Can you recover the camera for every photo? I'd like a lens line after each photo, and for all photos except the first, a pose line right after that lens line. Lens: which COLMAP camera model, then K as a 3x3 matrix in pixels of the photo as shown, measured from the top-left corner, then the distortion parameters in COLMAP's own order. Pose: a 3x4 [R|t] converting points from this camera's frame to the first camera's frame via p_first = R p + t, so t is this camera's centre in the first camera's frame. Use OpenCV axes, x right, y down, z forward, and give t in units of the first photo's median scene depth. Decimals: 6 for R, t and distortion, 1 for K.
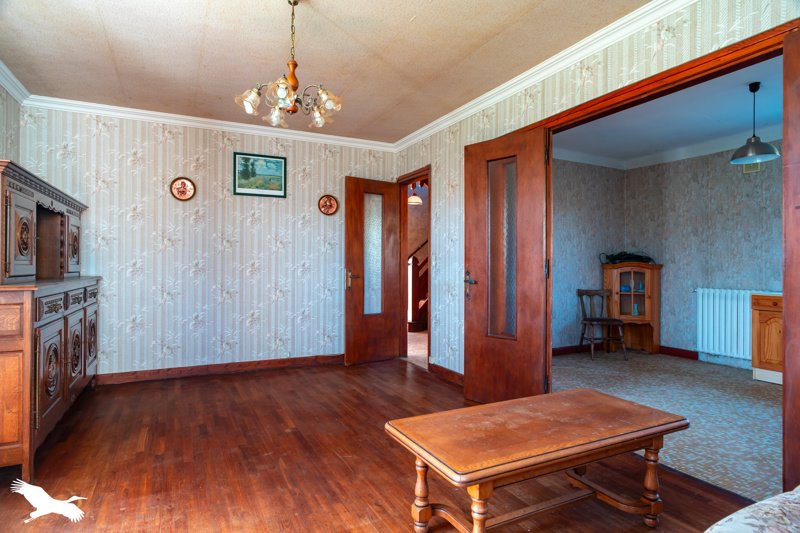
lens RADIAL K [[452.8, 0, 401.0], [0, 452.8, 266.7], [0, 0, 1]] dist [0.002152, 0.000769]
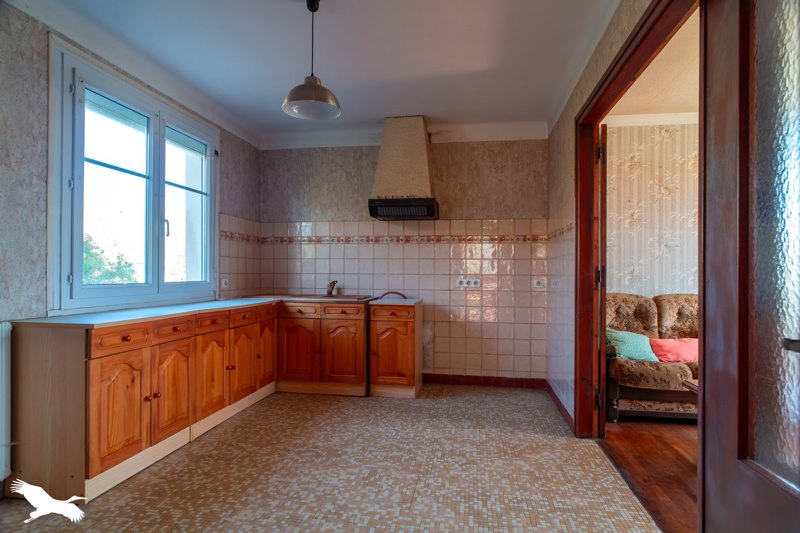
lens RADIAL K [[452.8, 0, 393.5], [0, 452.8, 266.4], [0, 0, 1]] dist [0.002152, 0.000769]
pose [[-0.808772, -0.000222, 0.588122, 0.358282], [-0.008312, 0.999904, -0.011054, -0.002910], [-0.588063, -0.013828, -0.808697, 1.843746]]
